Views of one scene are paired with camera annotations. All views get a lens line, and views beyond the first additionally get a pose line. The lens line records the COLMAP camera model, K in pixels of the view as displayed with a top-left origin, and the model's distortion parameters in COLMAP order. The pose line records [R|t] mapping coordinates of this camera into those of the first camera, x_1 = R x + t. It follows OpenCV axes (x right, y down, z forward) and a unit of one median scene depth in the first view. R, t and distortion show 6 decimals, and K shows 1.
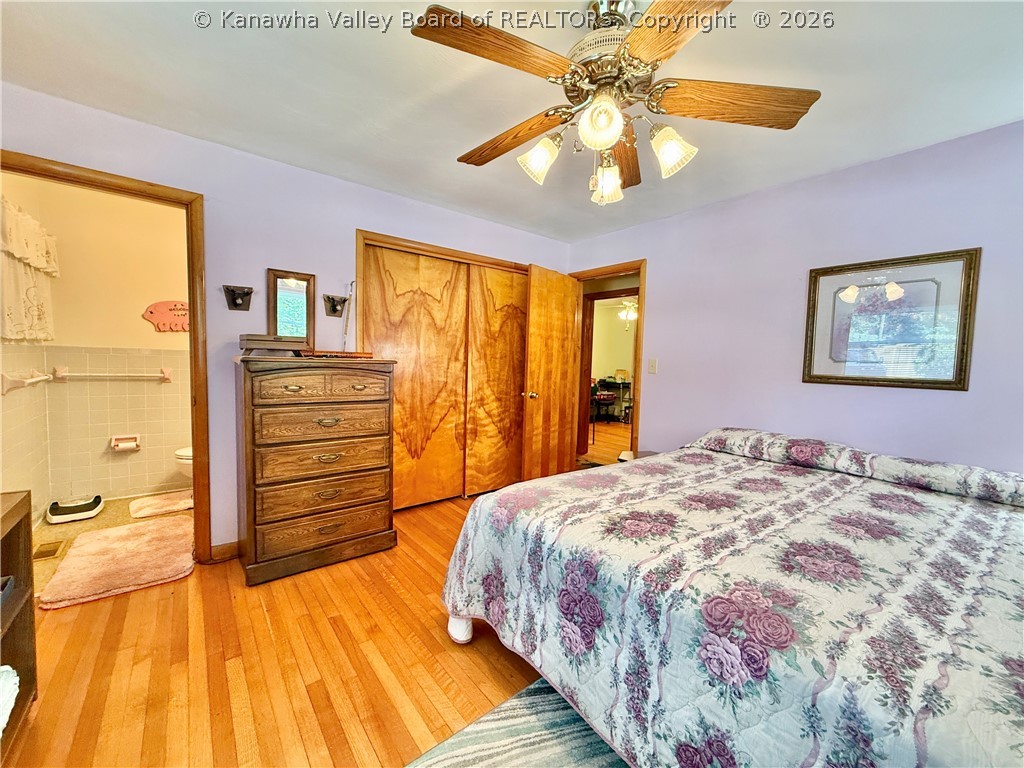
lens RADIAL K [[407.5, 0, 510.2], [0, 407.5, 383.4], [0, 0, 1]] dist [0.001583, -0.000874]
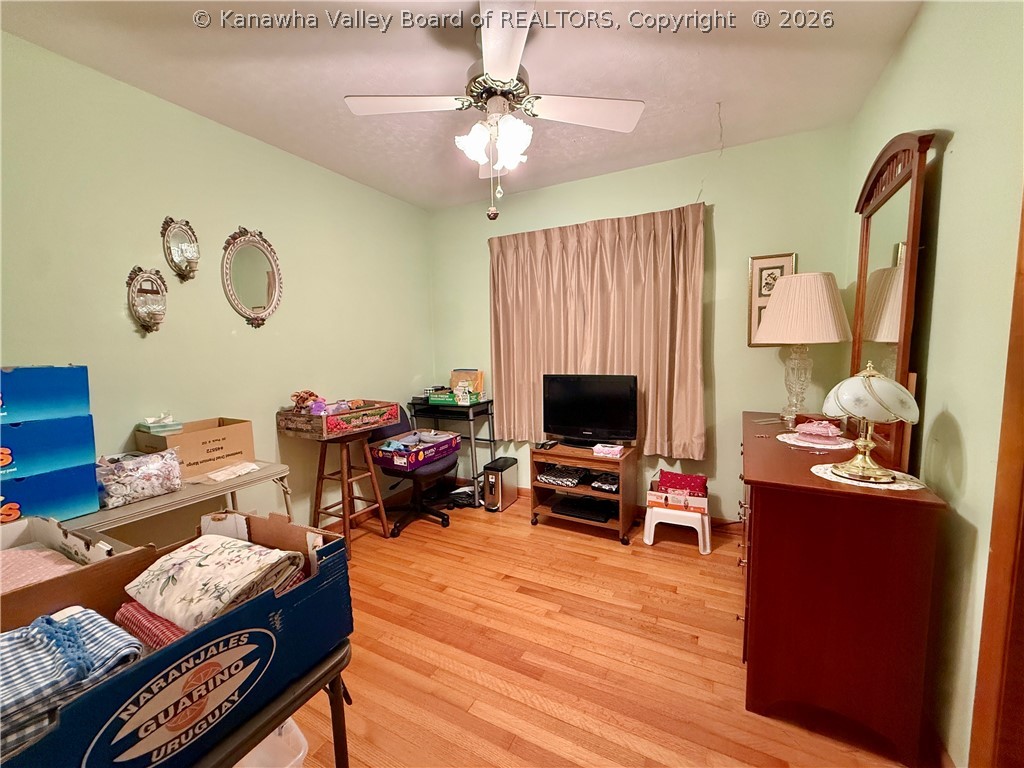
lens RADIAL K [[407.5, 0, 512.6], [0, 407.5, 383.9], [0, 0, 1]] dist [0.001583, -0.000874]
pose [[0.910886, -0.085019, 0.403805, 0.329770], [0.068730, 0.996135, 0.054691, -0.079452], [-0.406894, -0.022063, 0.913209, 1.338072]]
